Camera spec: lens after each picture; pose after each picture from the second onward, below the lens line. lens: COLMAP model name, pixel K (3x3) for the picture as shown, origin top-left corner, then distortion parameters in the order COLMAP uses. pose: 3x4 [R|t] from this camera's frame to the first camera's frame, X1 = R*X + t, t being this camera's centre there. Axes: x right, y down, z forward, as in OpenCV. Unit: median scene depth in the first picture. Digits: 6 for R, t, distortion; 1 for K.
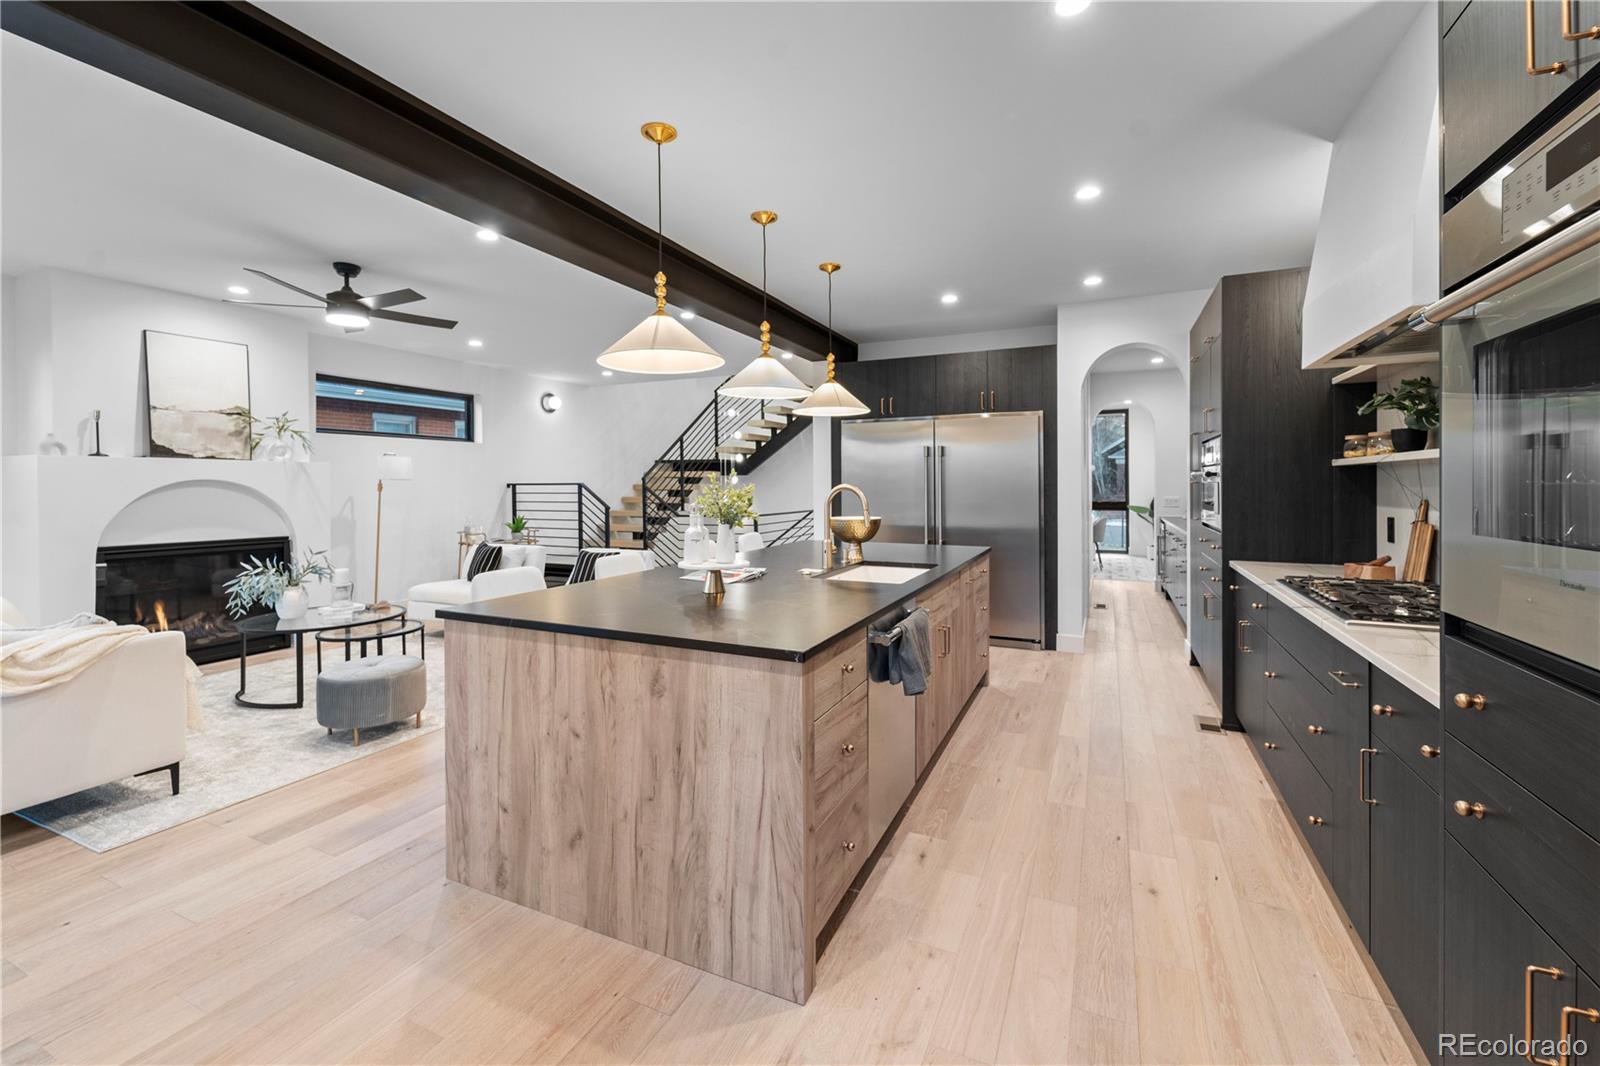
lens RADIAL K [[657.5, 0, 800.6], [0, 657.5, 500.9], [0, 0, 1]] dist [0.003602, -0.003490]
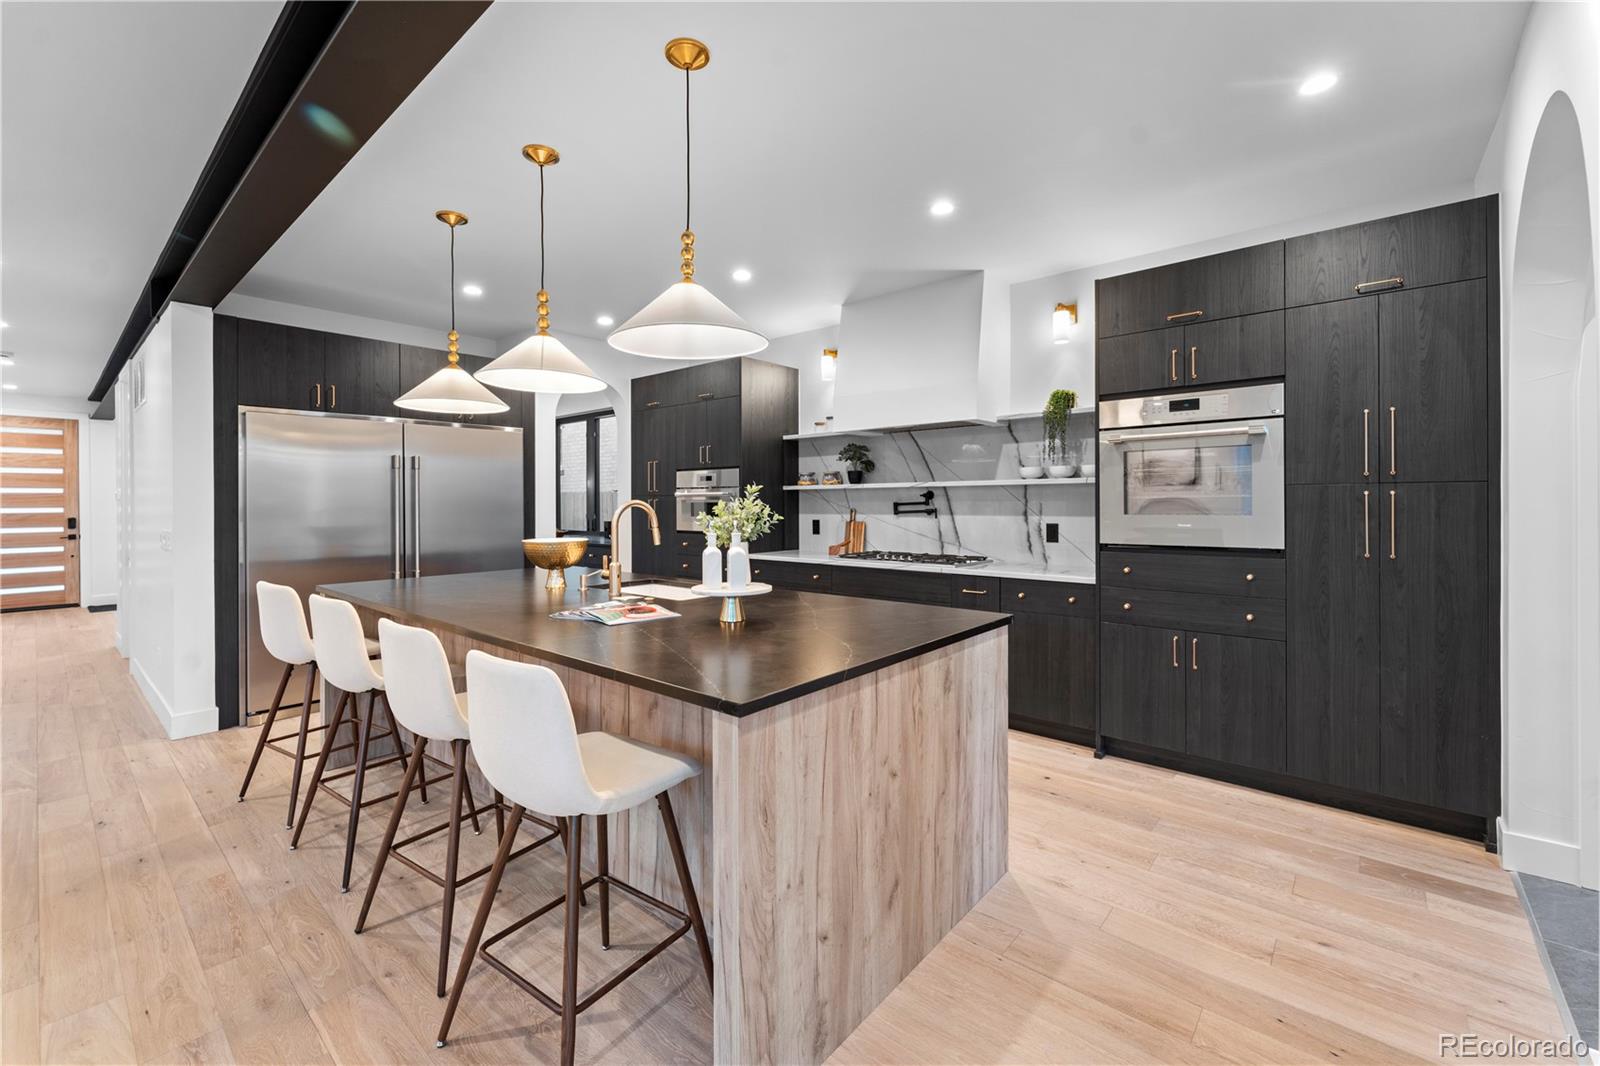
lens RADIAL K [[657.5, 0, 800.6], [0, 657.5, 500.9], [0, 0, 1]] dist [0.003602, -0.003490]
pose [[0.277296, 0.000339, 0.960784, -0.889459], [0.028547, 0.999556, -0.008592, -0.011977], [-0.960360, 0.029810, 0.277163, 0.614755]]
